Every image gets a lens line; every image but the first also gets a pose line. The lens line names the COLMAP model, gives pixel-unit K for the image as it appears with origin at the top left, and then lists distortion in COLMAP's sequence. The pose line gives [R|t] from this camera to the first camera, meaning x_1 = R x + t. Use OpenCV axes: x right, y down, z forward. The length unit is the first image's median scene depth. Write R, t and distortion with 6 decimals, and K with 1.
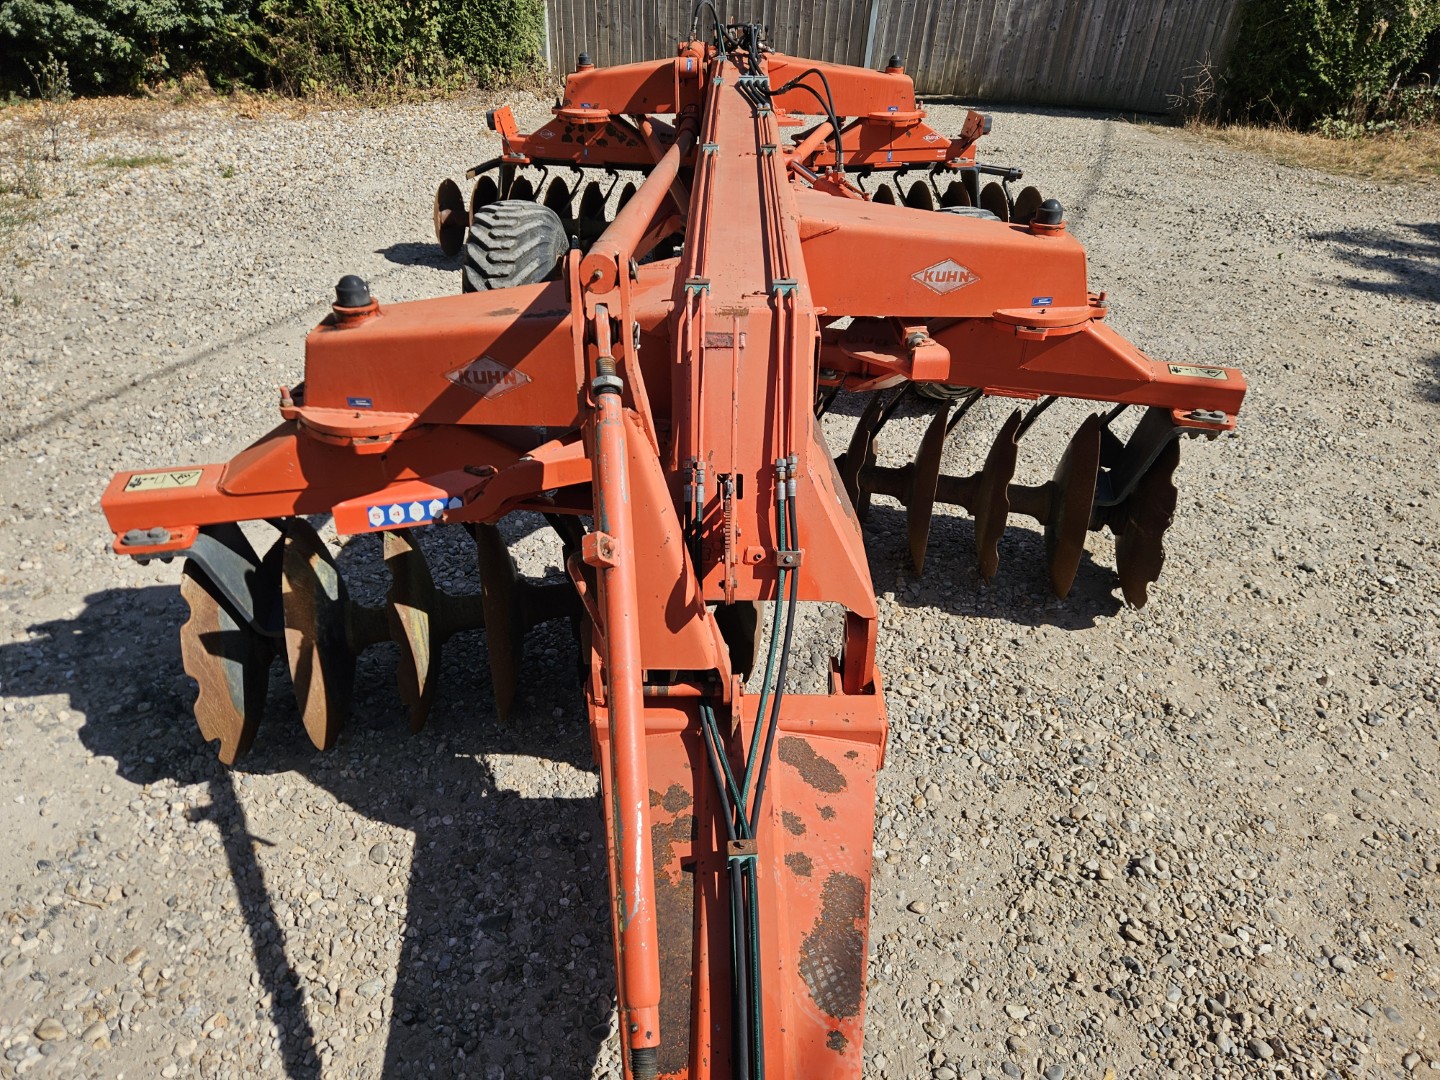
lens RADIAL K [[948.4, 0, 713.6], [0, 948.4, 542.6], [0, 0, 1]] dist [0.064296, -0.049386]
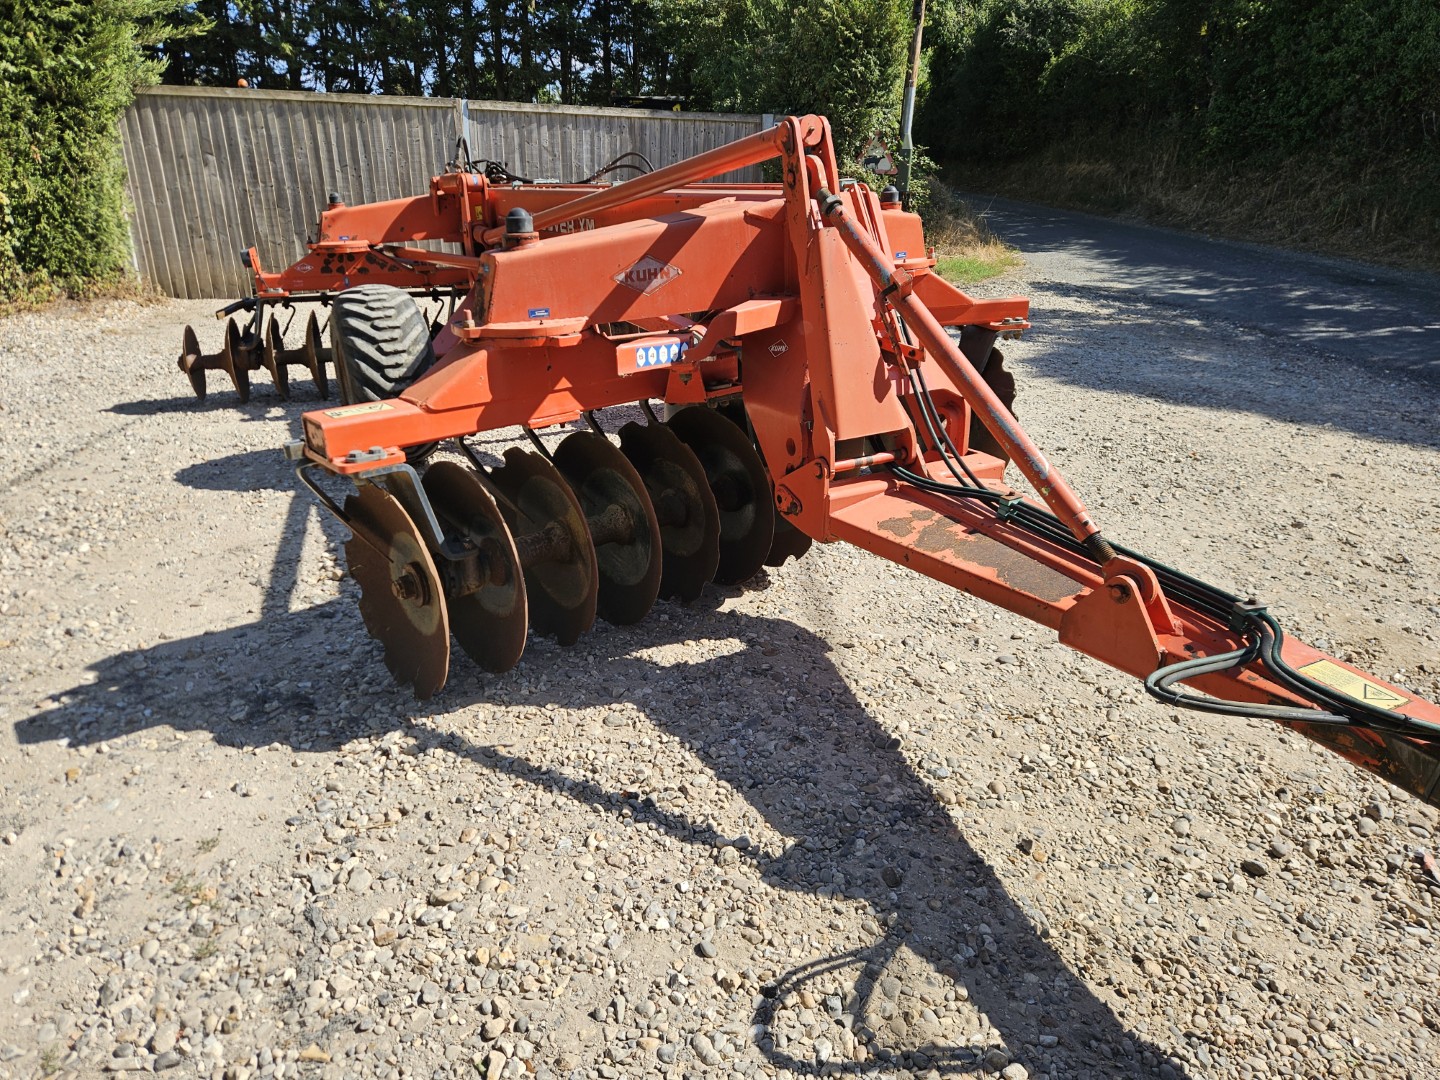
lens RADIAL K [[948.4, 0, 713.6], [0, 948.4, 542.6], [0, 0, 1]] dist [0.064296, -0.049386]
pose [[0.885951, -0.194873, 0.420850, -0.396956], [0.279316, 0.948607, -0.148752, 0.194121], [-0.370233, 0.249337, 0.894851, -0.031367]]
